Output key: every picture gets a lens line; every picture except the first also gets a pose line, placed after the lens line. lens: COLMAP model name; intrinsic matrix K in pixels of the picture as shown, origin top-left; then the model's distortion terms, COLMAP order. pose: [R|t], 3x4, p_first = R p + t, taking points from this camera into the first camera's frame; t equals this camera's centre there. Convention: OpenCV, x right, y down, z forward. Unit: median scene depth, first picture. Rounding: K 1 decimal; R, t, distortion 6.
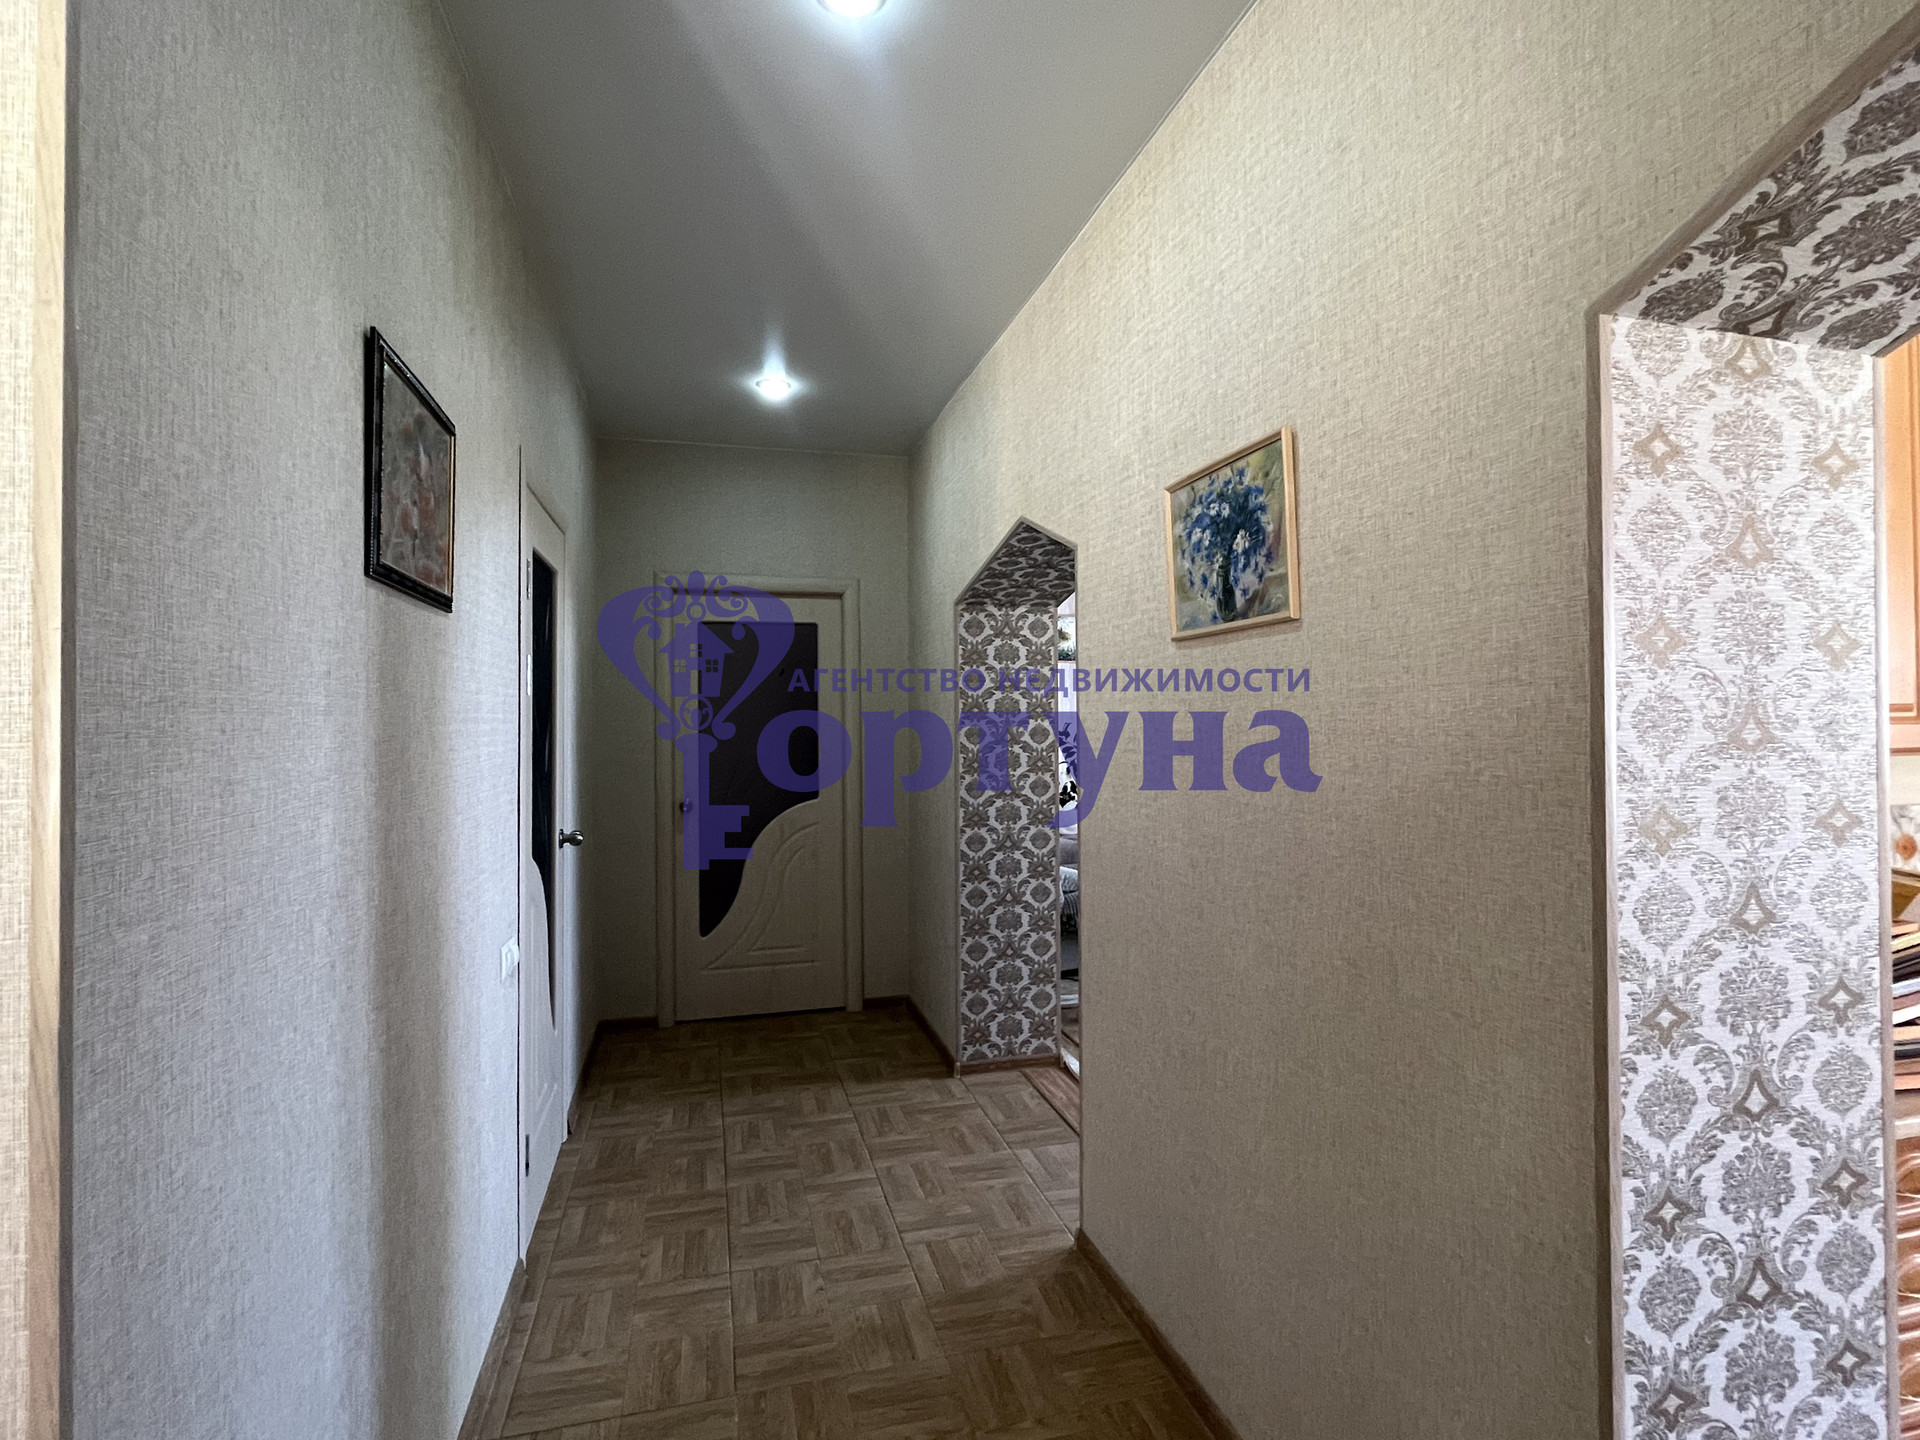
lens RADIAL K [[875.0, 0, 954.9], [0, 875.0, 700.7], [0, 0, 1]] dist [-0.002788, 0.000646]
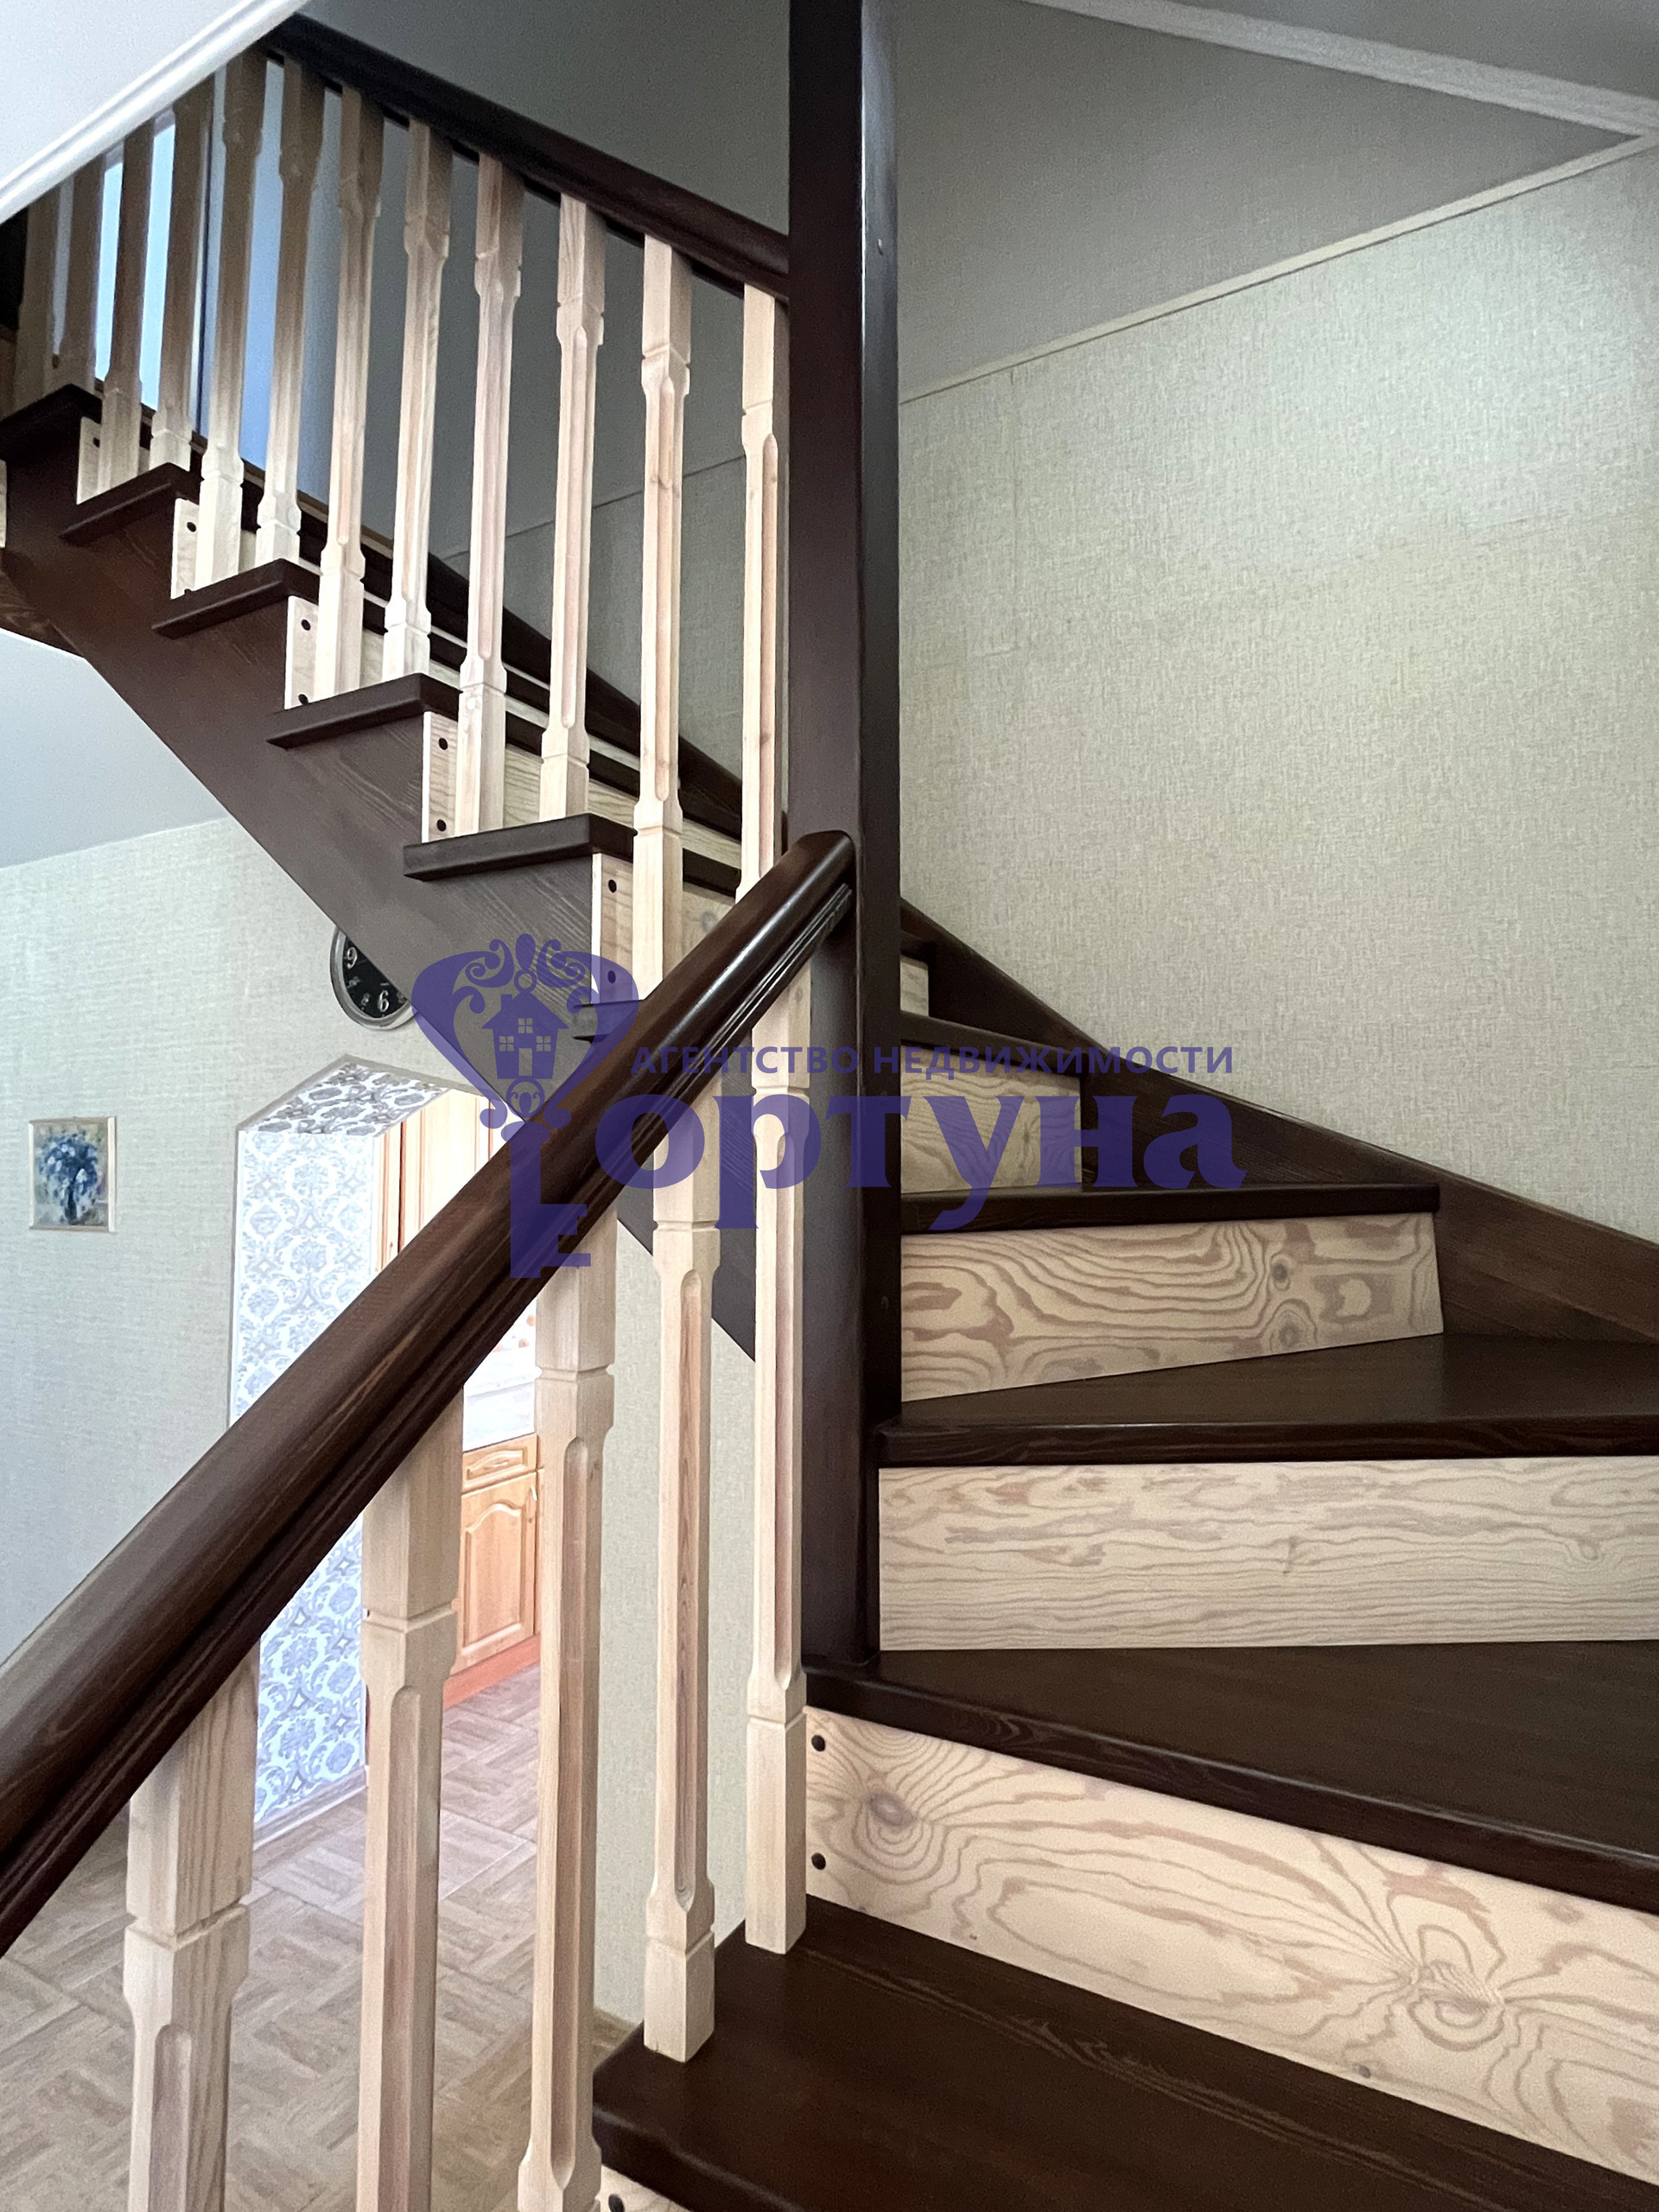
lens RADIAL K [[1198.7, 0, 830.5], [0, 1198.7, 1103.0], [0, 0, 1]] dist [0.002499, -0.001499]
pose [[0.689877, 0.042237, 0.722693, -0.313402], [-0.026027, 0.999098, -0.033546, -0.282738], [-0.723458, 0.004333, 0.690355, -1.490607]]
